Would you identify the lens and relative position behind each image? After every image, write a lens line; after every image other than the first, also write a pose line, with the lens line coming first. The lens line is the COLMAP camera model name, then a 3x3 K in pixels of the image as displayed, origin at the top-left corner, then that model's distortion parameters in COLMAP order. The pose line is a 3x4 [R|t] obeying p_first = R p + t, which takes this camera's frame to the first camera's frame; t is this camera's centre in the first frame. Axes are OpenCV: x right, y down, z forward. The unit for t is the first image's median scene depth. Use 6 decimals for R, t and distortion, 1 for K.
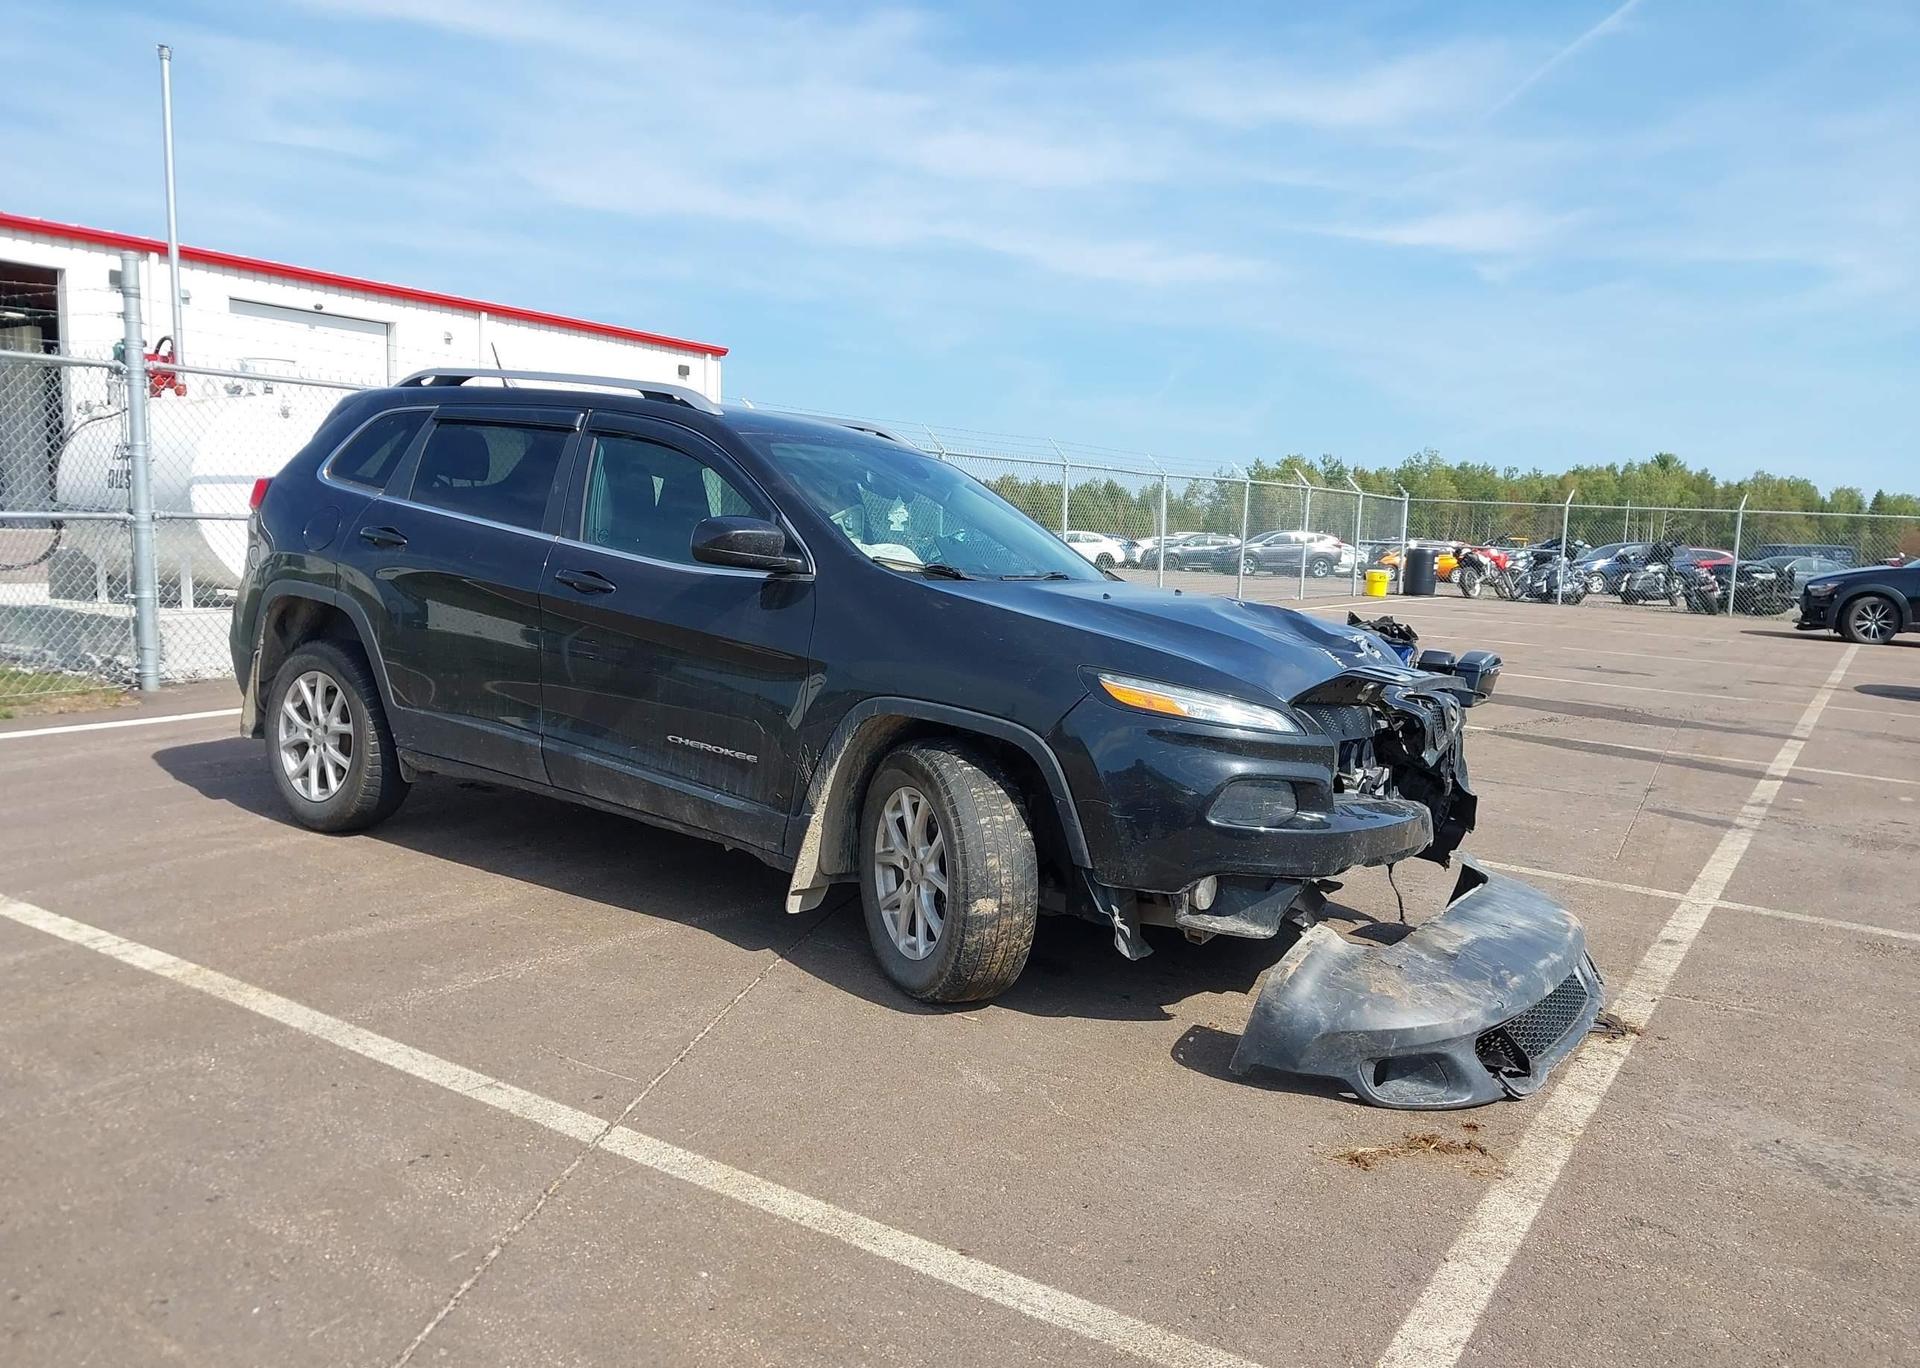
lens RADIAL K [[1540.2, 0, 917.5], [0, 1540.2, 680.7], [0, 0, 1]] dist [0.025634, -0.042301]
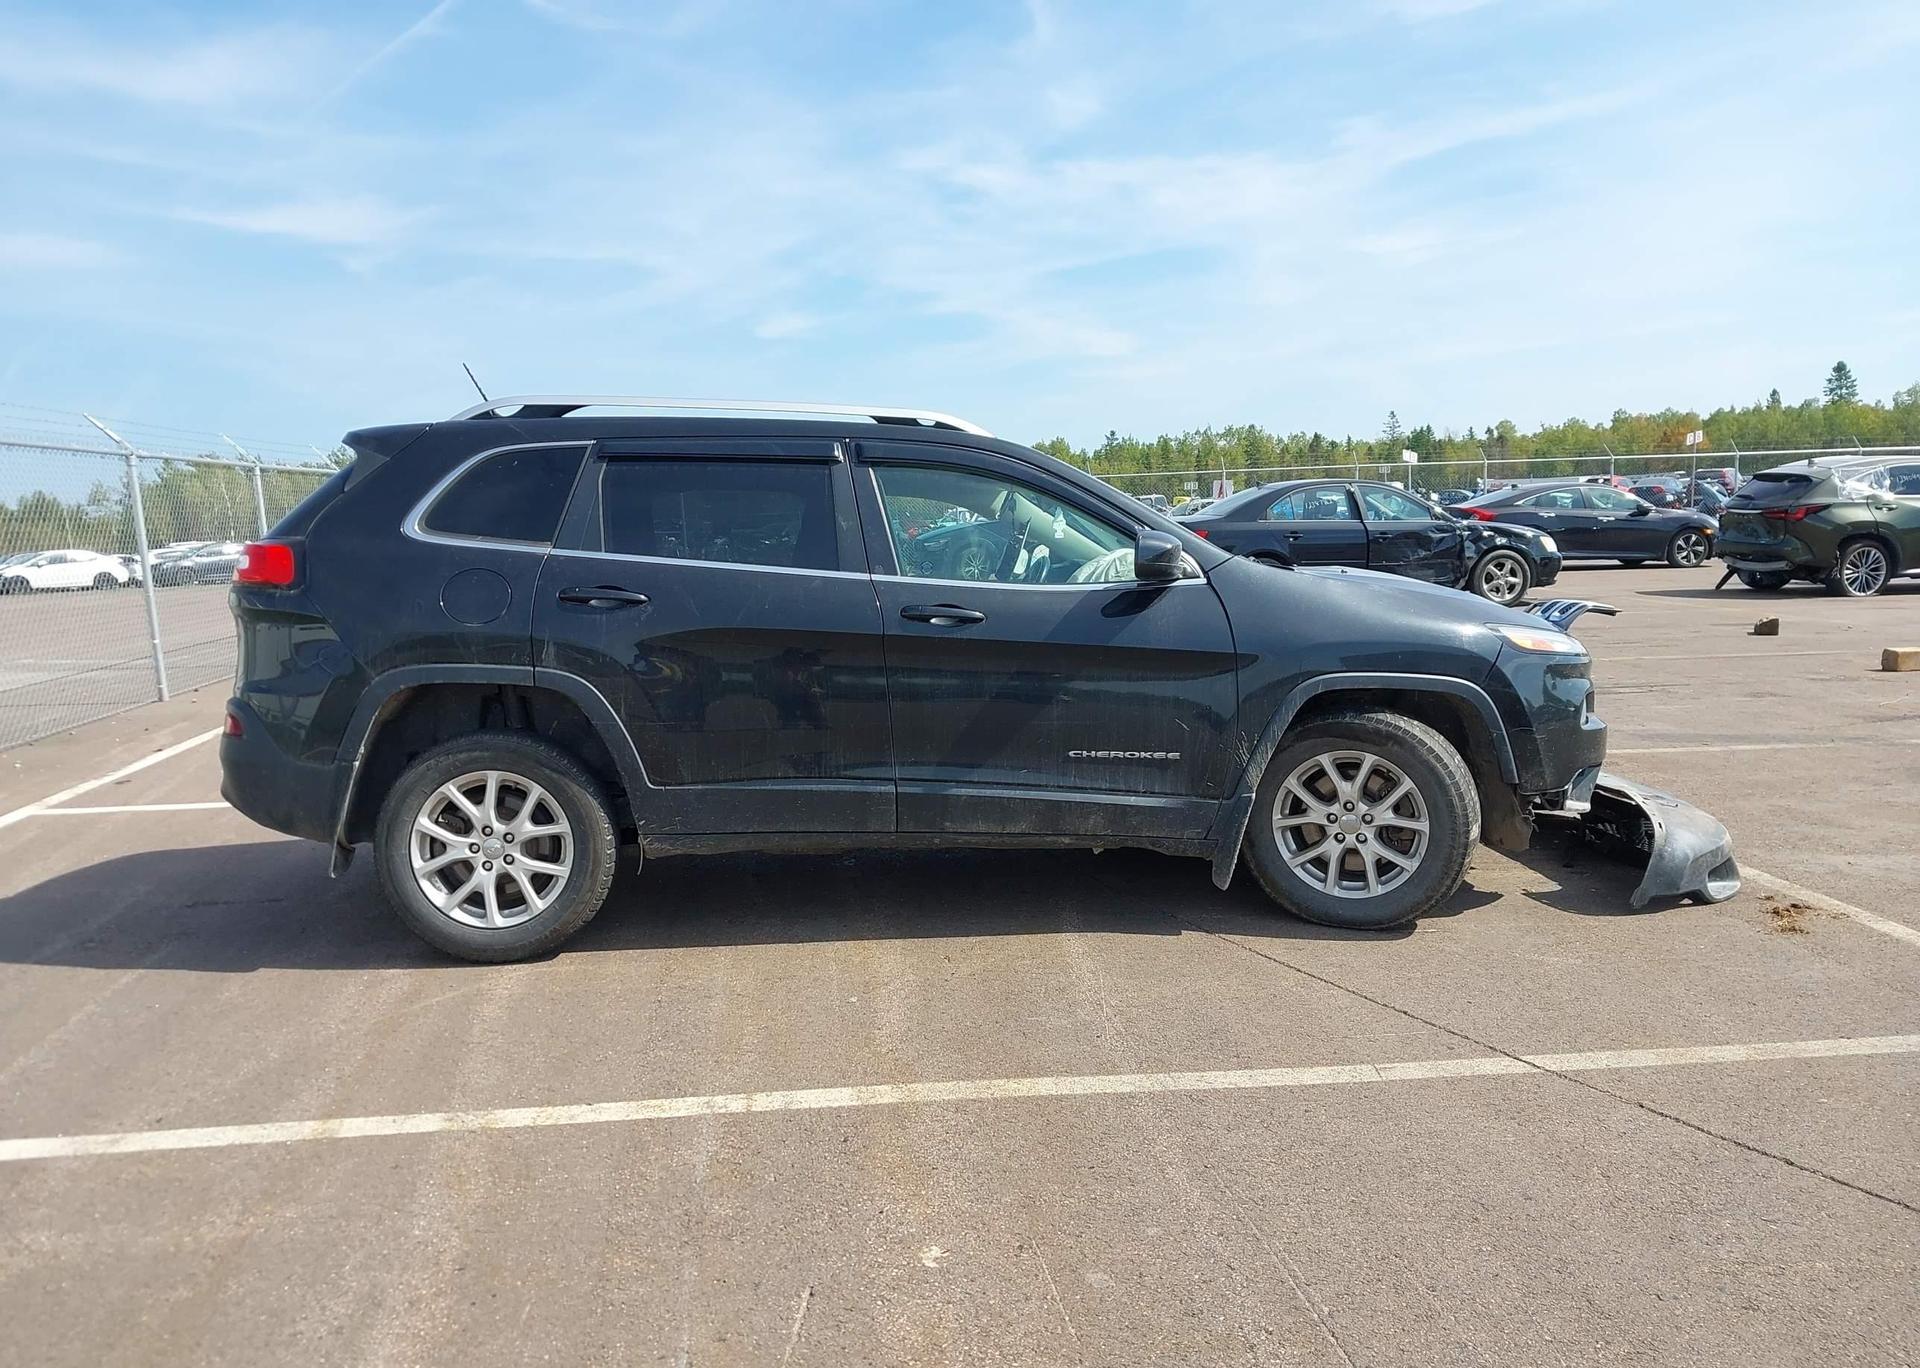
lens RADIAL K [[1538.9, 0, 908.0], [0, 1538.9, 683.9], [0, 0, 1]] dist [0.093661, -0.223547]
pose [[0.773384, -0.141427, 0.617961, -0.728757], [0.137599, 0.989007, 0.054139, -0.066257], [-0.618825, 0.043160, 0.784343, 0.218894]]
